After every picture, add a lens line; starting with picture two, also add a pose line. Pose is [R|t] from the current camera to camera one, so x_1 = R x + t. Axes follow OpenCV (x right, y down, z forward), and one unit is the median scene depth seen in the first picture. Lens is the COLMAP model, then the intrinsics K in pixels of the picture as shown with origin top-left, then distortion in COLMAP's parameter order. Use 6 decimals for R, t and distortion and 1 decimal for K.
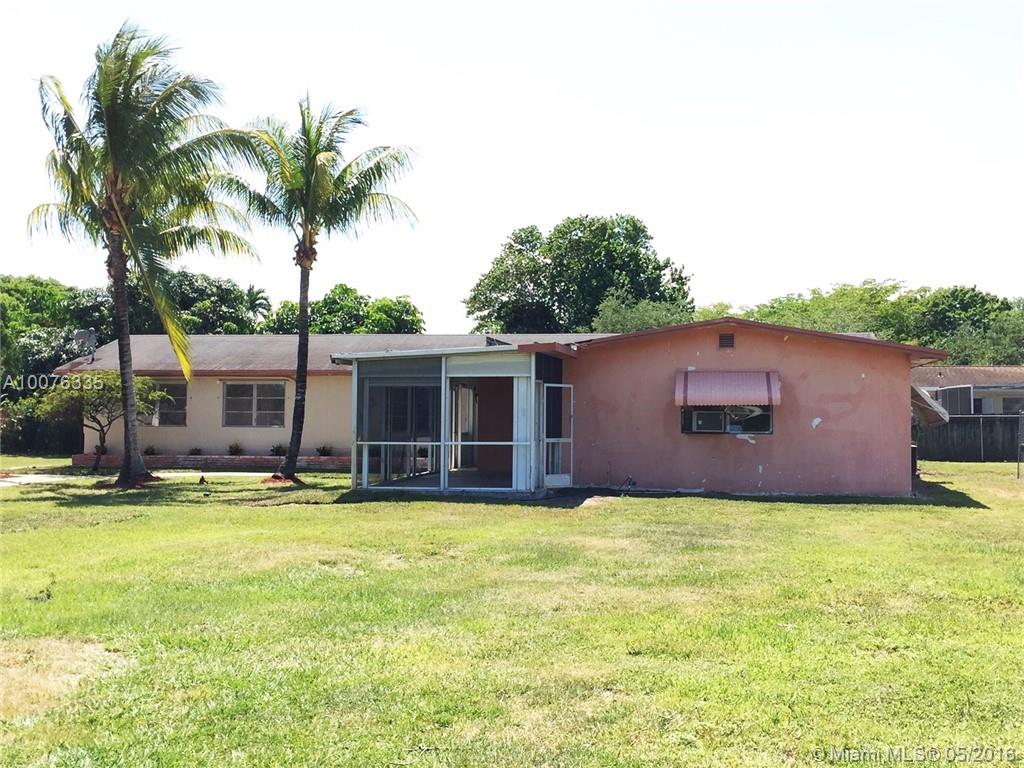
lens RADIAL K [[1278.3, 0, 509.8], [0, 1278.3, 381.0], [0, 0, 1]] dist [0.093767, 0.034274]
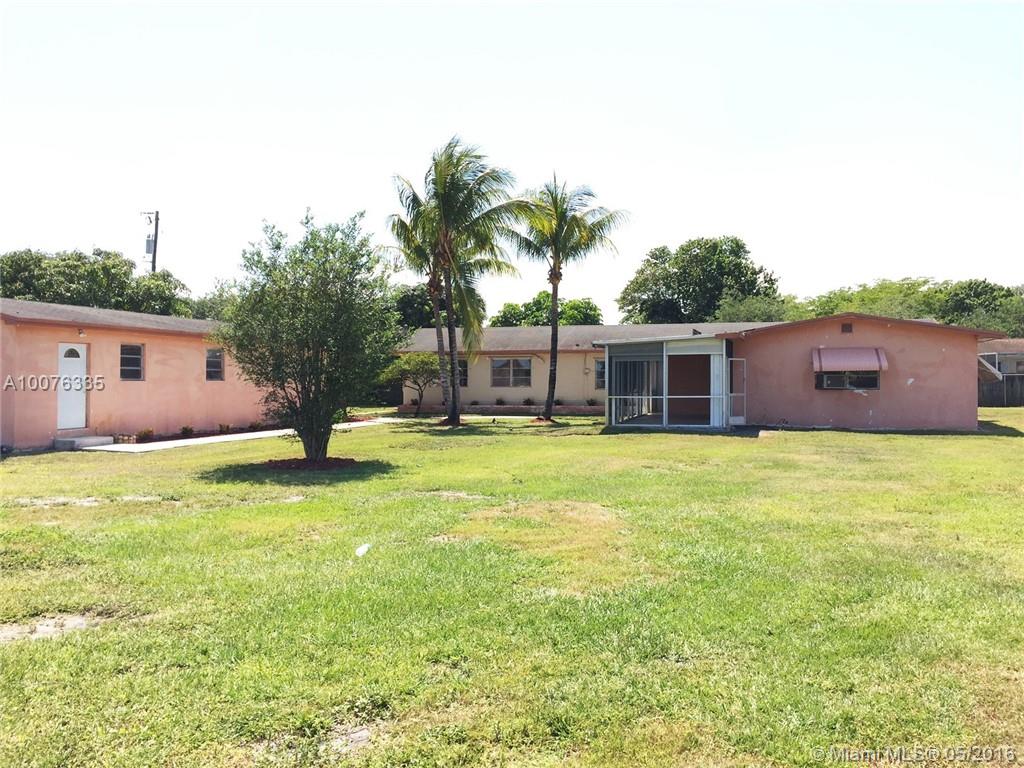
lens RADIAL K [[908.1, 0, 492.5], [0, 908.1, 386.4], [0, 0, 1]] dist [0.048118, -0.006184]
pose [[0.991108, -0.007626, -0.132839, -0.086530], [0.012495, 0.999279, 0.035863, -0.005475], [0.132470, -0.037204, 0.990489, -0.106213]]
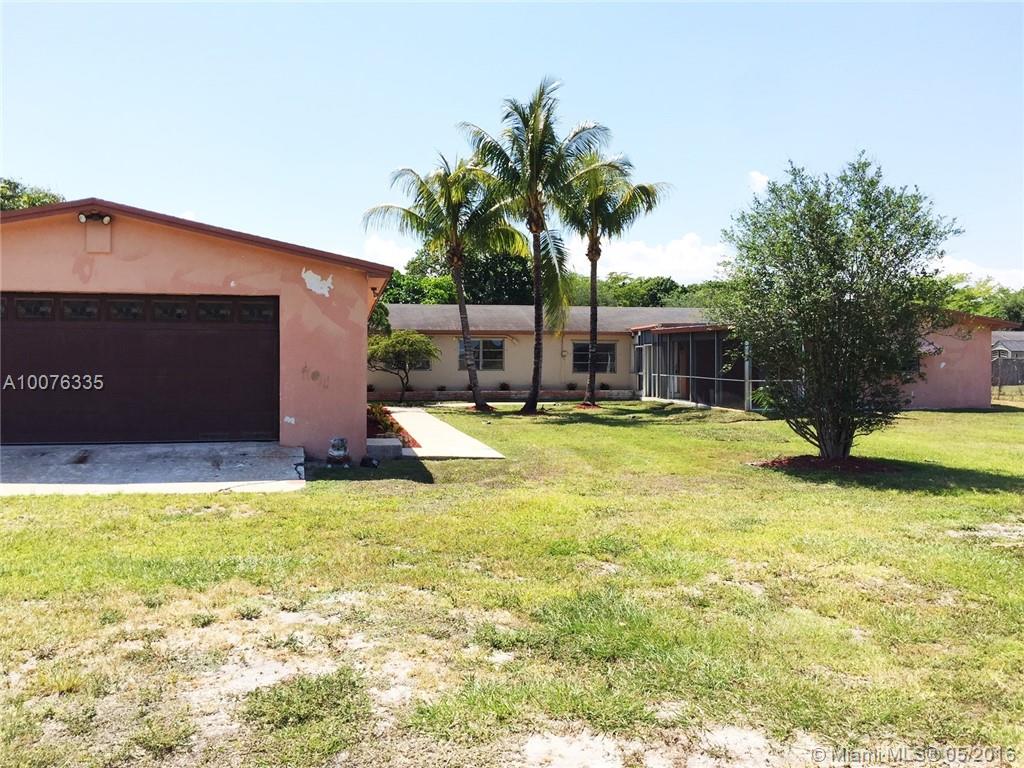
lens RADIAL K [[908.1, 0, 492.5], [0, 908.1, 386.4], [0, 0, 1]] dist [0.048118, -0.006184]
pose [[0.945861, -0.013410, 0.324294, -0.587463], [-0.004579, 0.998495, 0.054643, -0.002060], [-0.324539, -0.053170, 0.944377, 0.052663]]
